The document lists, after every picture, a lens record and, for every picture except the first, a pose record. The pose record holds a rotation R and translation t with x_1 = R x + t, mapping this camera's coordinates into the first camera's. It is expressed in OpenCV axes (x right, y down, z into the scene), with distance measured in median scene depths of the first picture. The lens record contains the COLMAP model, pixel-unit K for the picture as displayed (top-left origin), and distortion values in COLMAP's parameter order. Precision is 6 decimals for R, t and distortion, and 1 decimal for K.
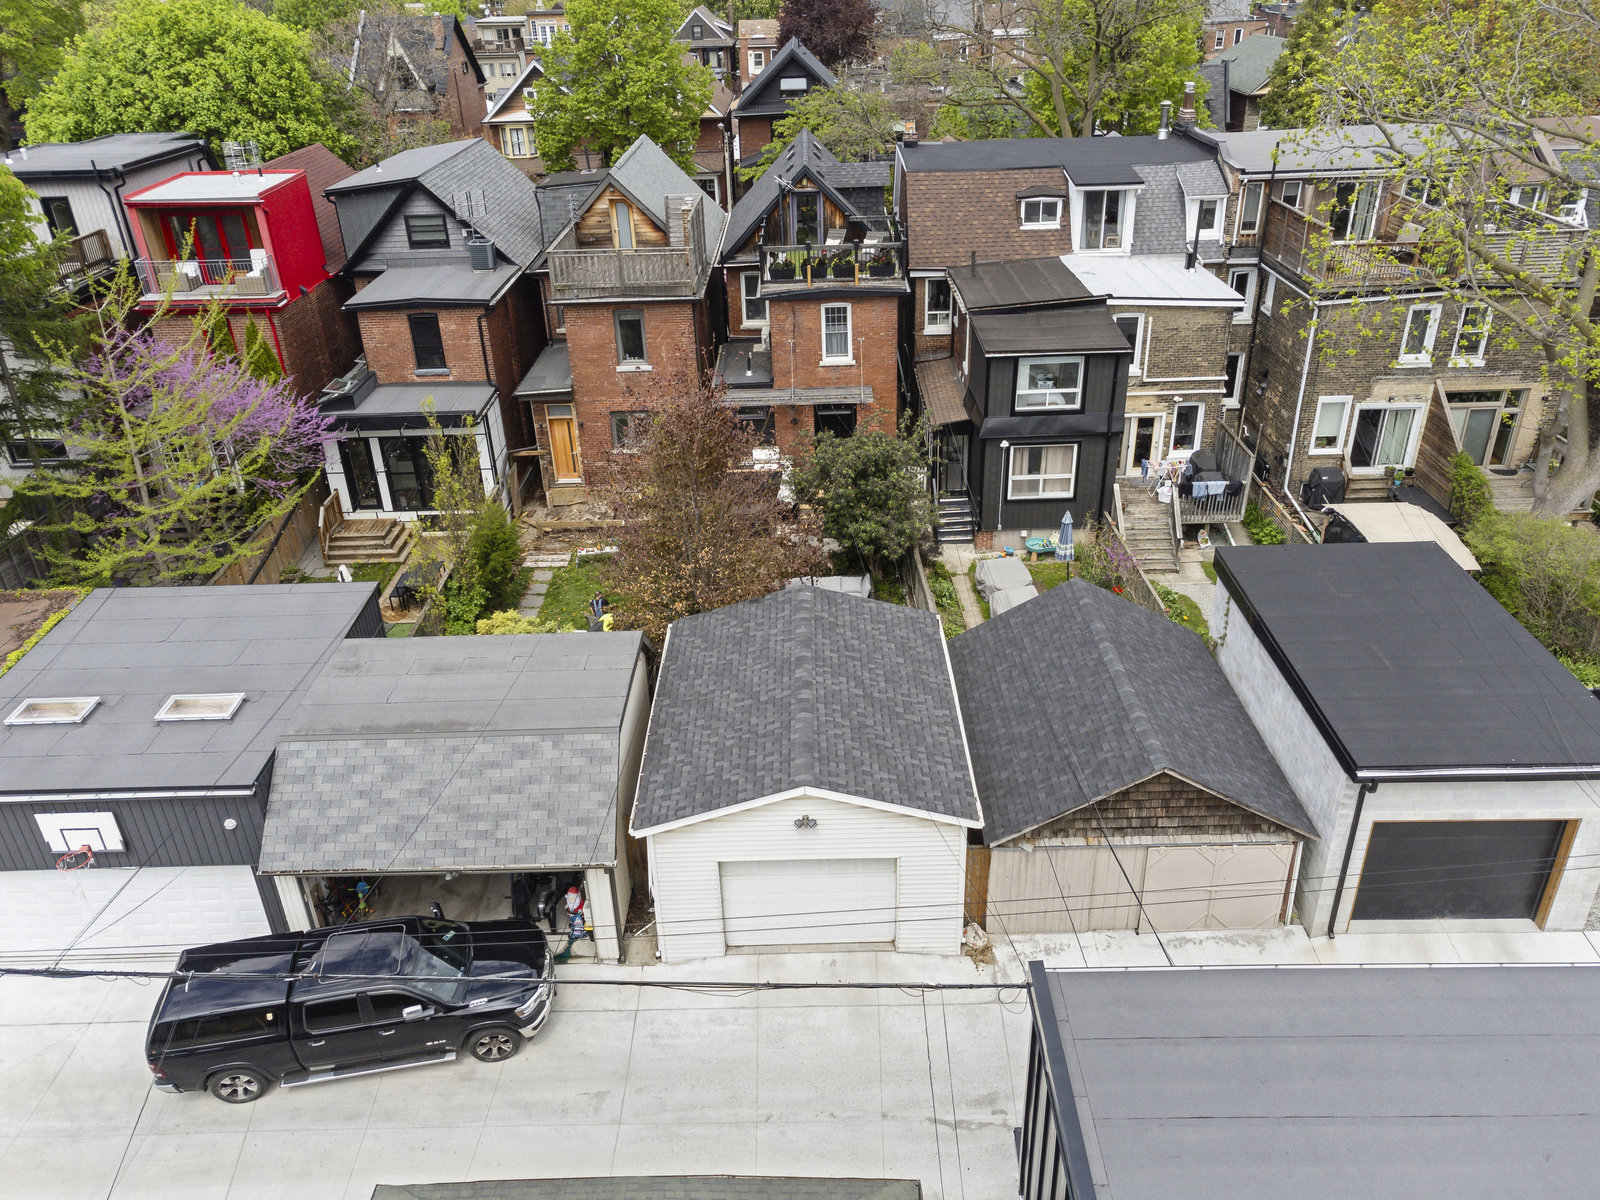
lens RADIAL K [[1190.7, 0, 800.0], [0, 1190.7, 600.0], [0, 0, 1]] dist [0.003917, 0.002049]
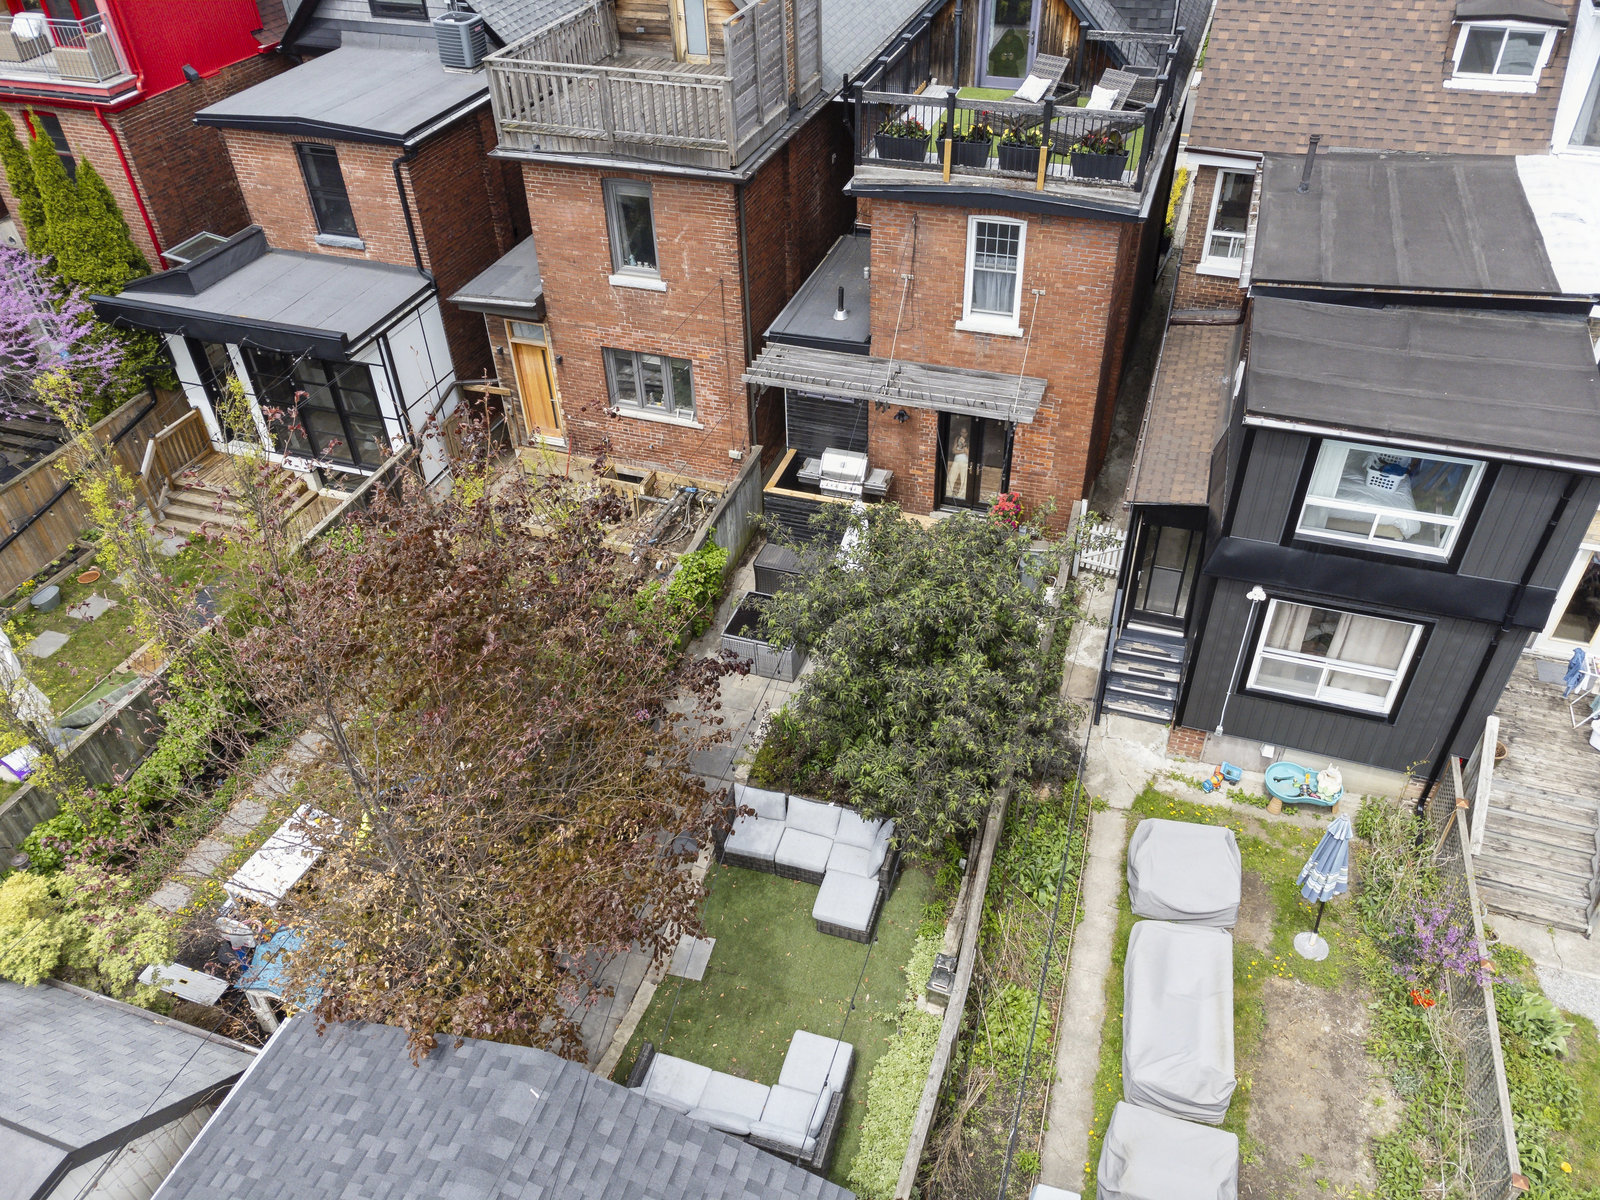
lens RADIAL K [[1201.7, 0, 796.9], [0, 1201.7, 594.0], [0, 0, 1]] dist [-0.027880, 0.058484]
pose [[0.945035, 0.208778, -0.251635, 0.109726], [-0.157450, 0.965072, 0.209391, -0.185163], [0.286563, -0.158262, 0.944900, 0.461172]]
